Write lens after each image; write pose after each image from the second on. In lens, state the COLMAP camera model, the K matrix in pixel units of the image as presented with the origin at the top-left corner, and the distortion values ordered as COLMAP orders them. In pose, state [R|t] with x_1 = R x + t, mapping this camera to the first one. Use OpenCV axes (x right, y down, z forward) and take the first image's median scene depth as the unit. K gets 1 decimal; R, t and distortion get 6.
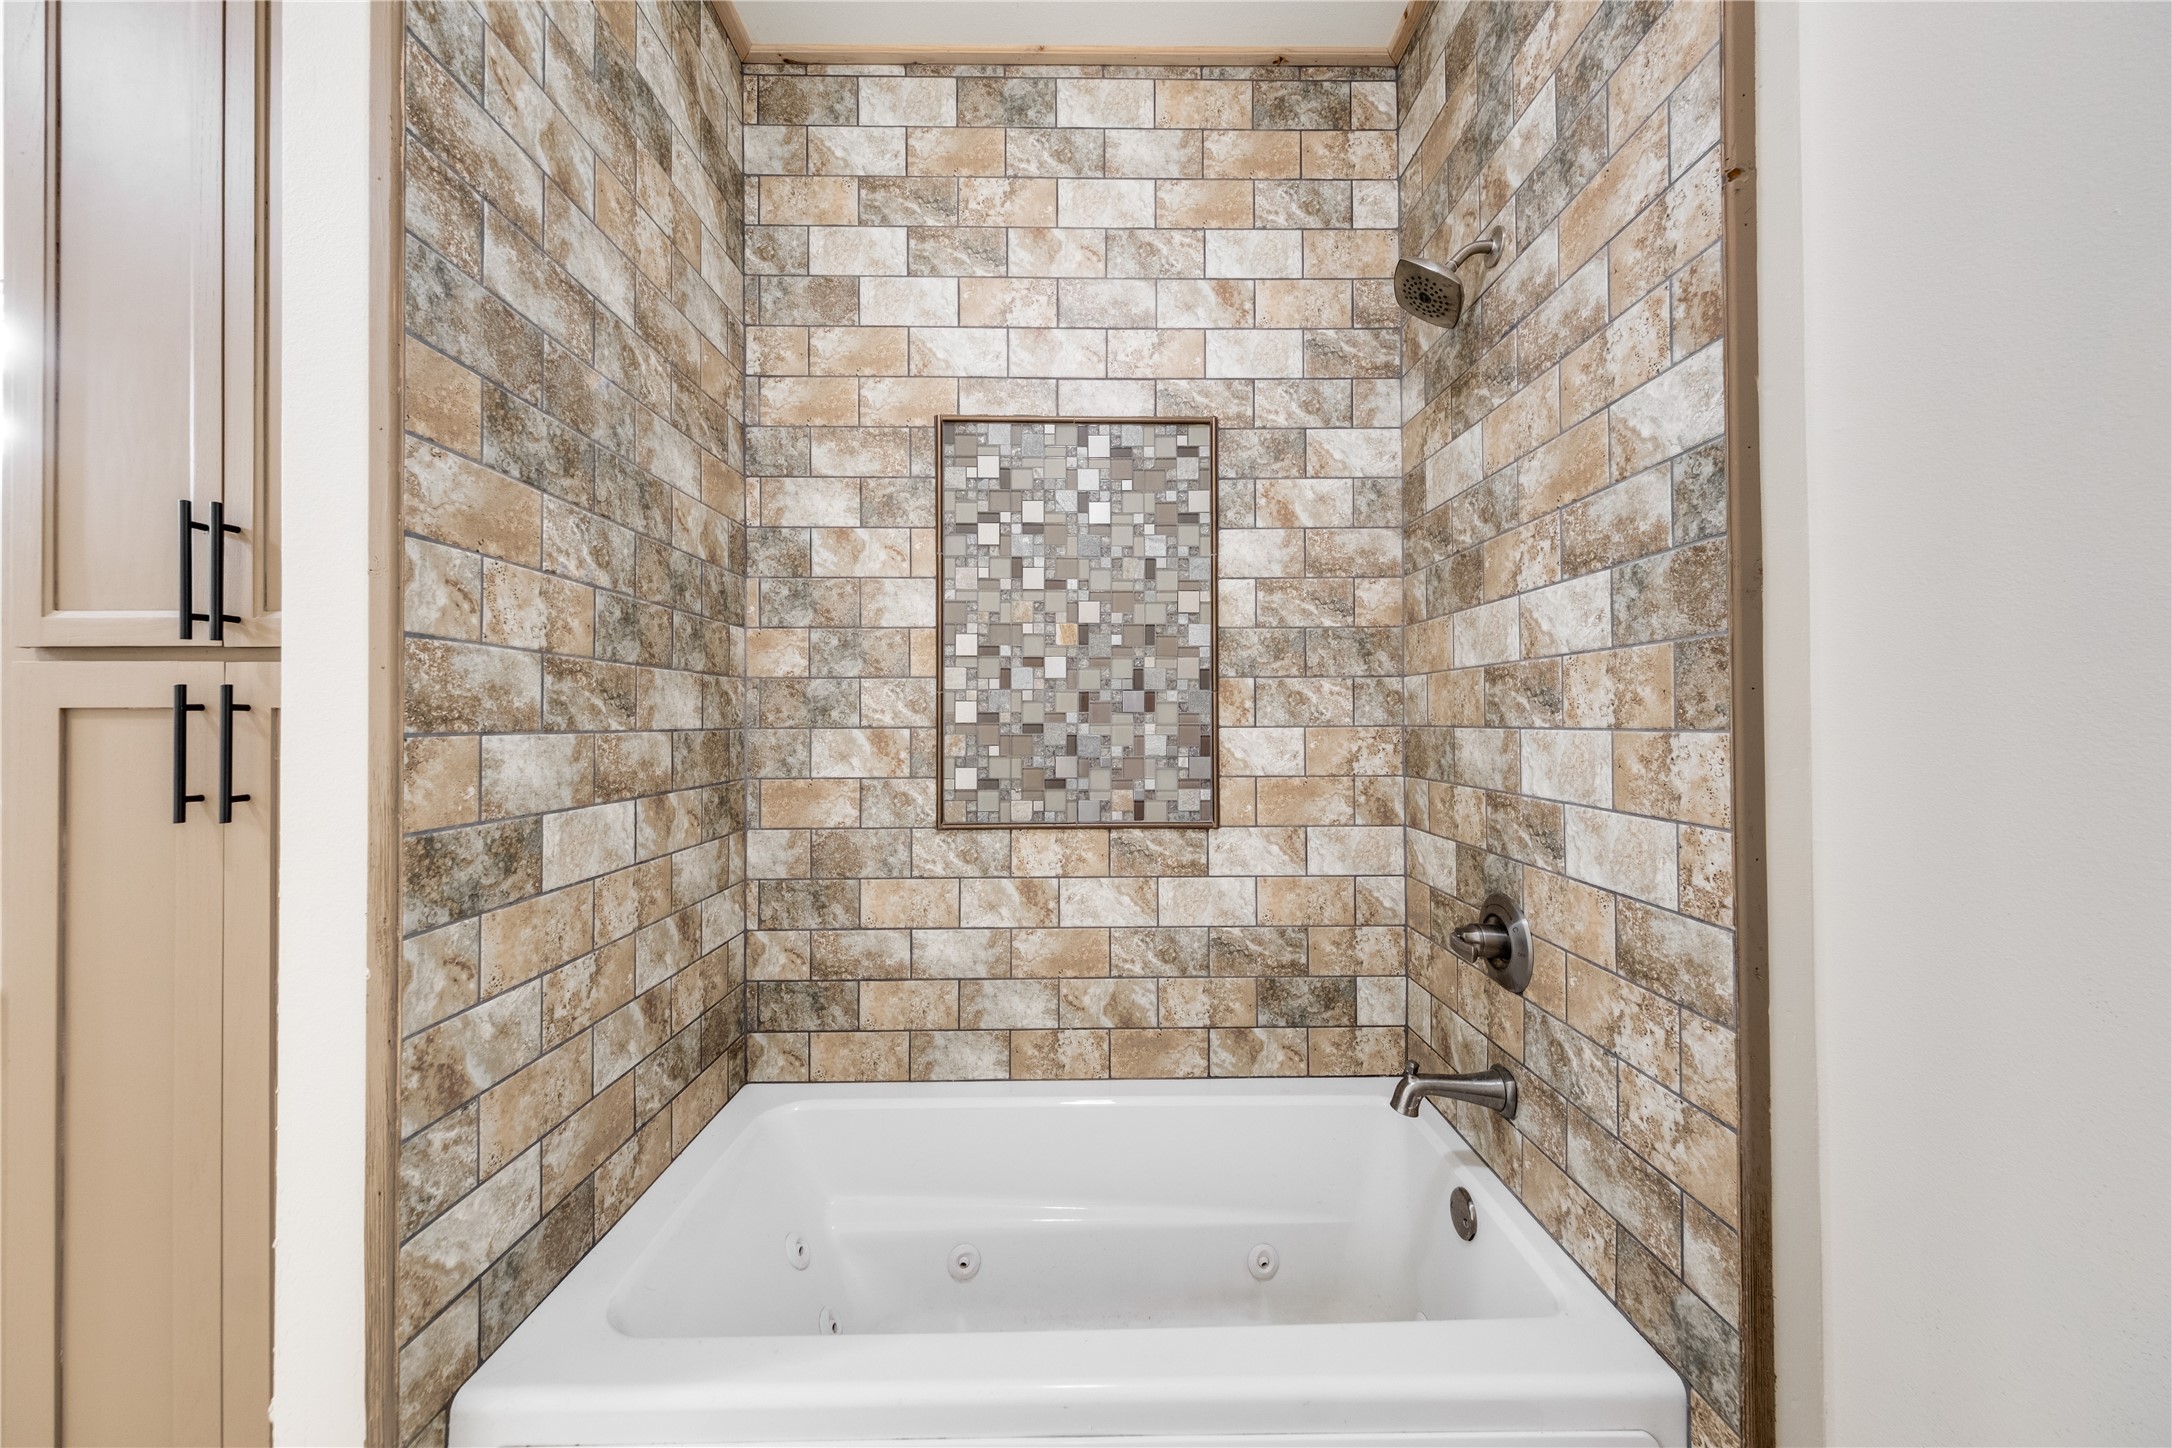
lens RADIAL K [[778.2, 0, 1086.4], [0, 778.2, 709.9], [0, 0, 1]] dist [-0.001564, -0.000112]
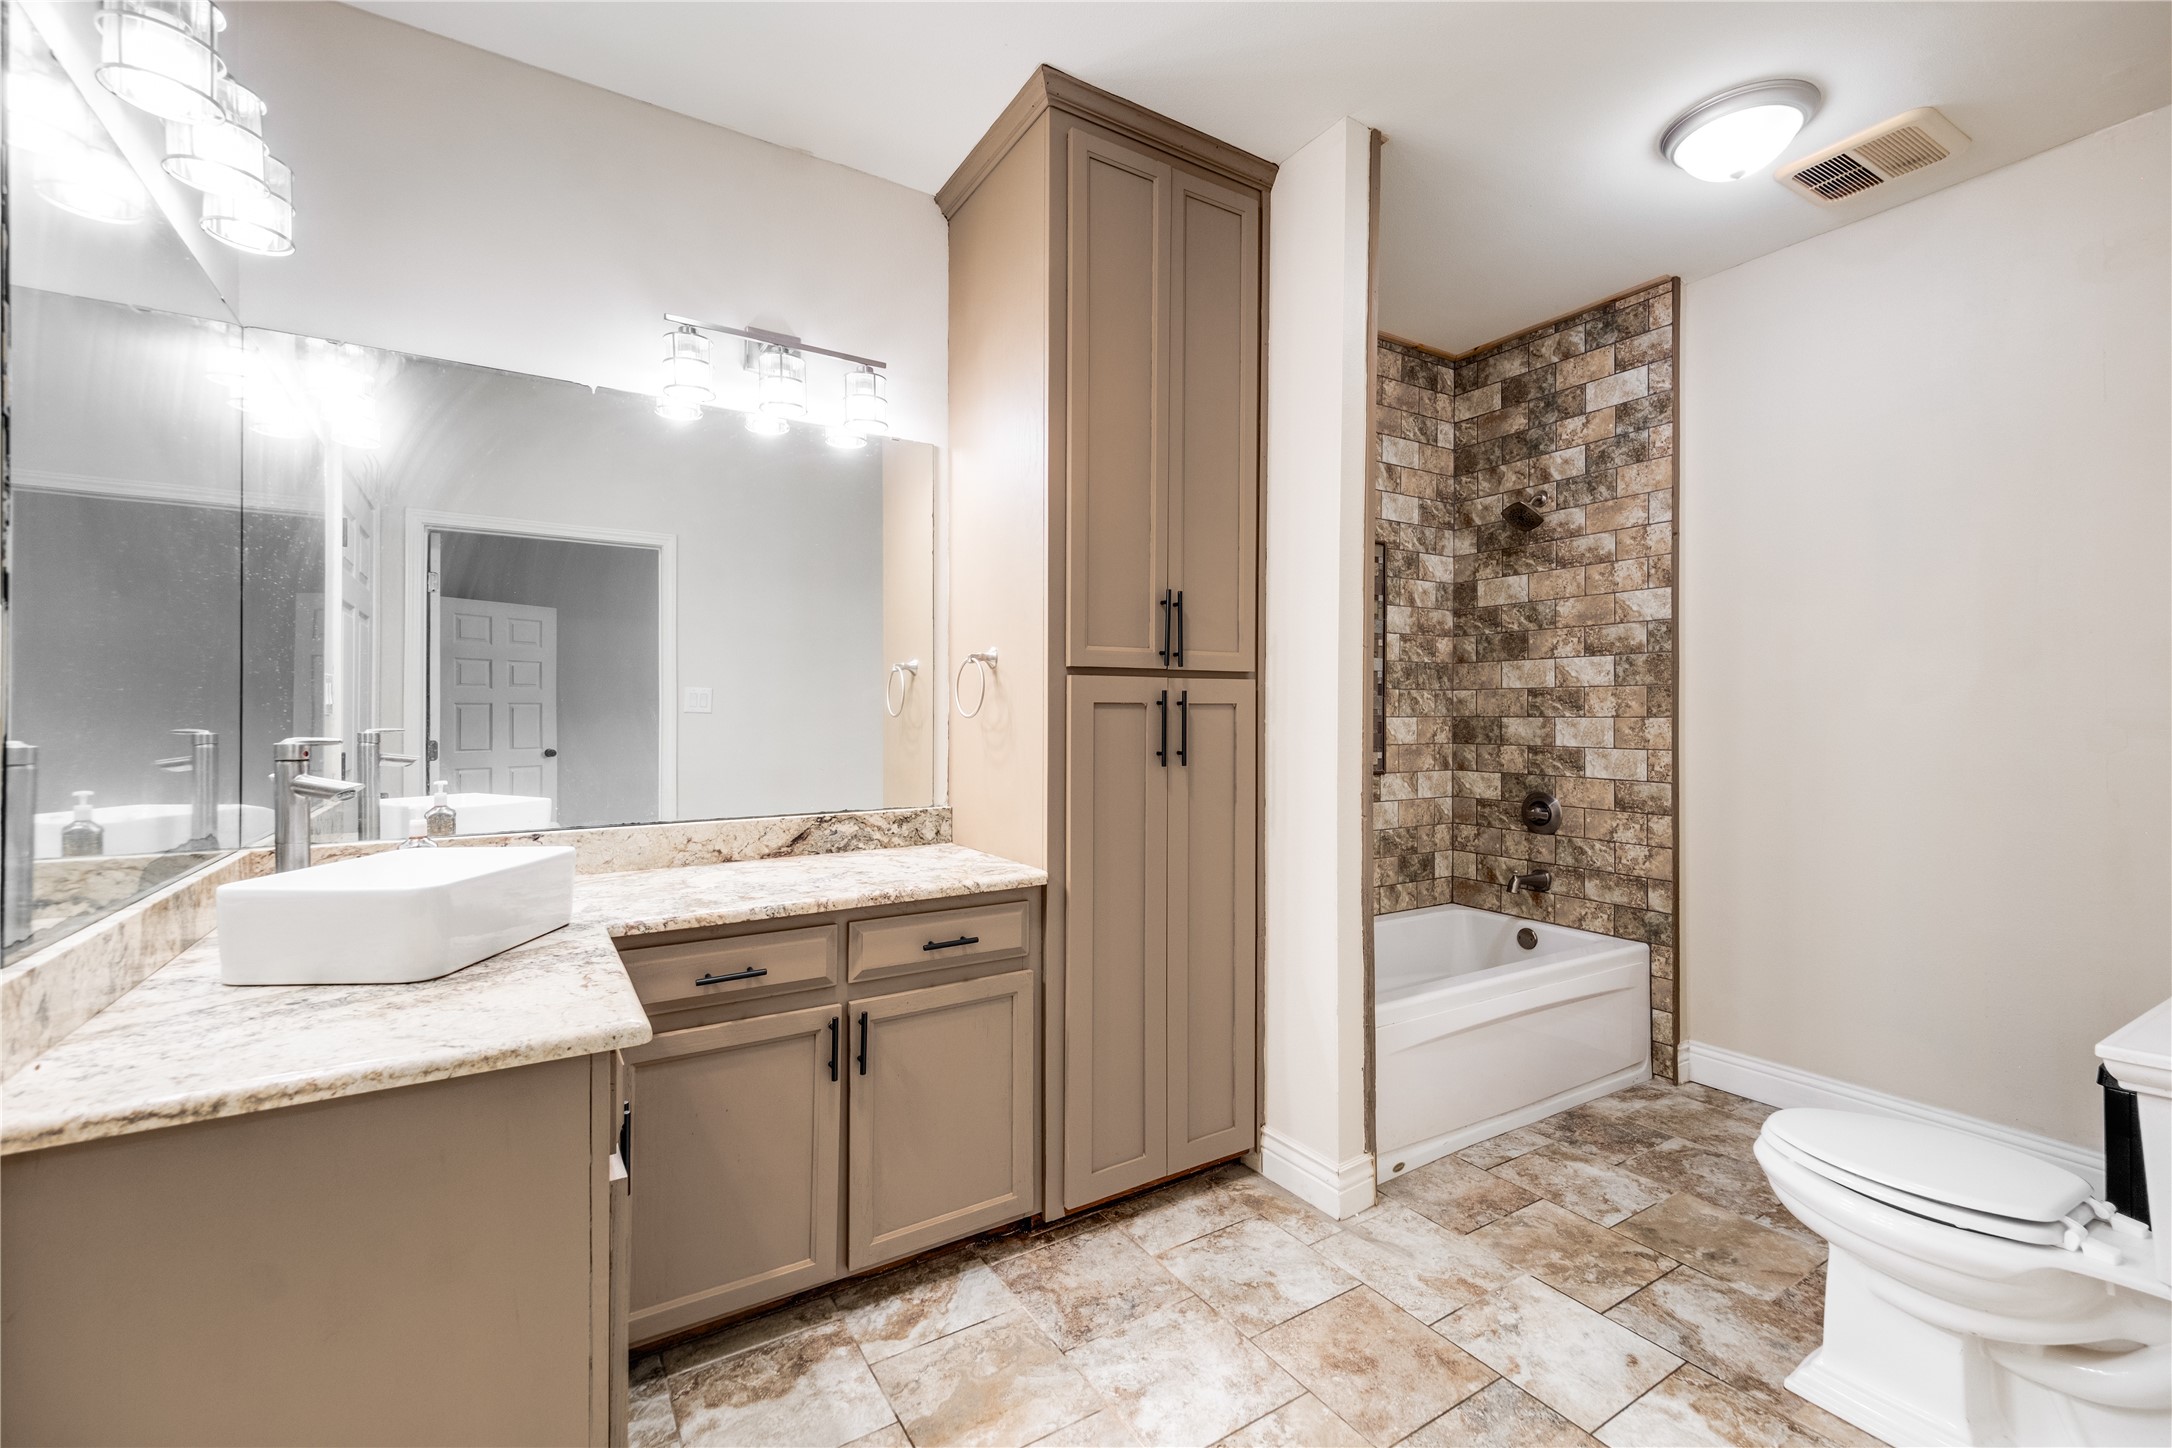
lens RADIAL K [[945.0, 0, 1086.9], [0, 945.0, 710.3], [0, 0, 1]] dist [0.001626, -0.000018]
pose [[0.851703, 0.005645, 0.523995, -1.935094], [-0.010565, 0.999924, 0.006400, 0.000047], [-0.523918, -0.010987, 0.851698, -0.601482]]
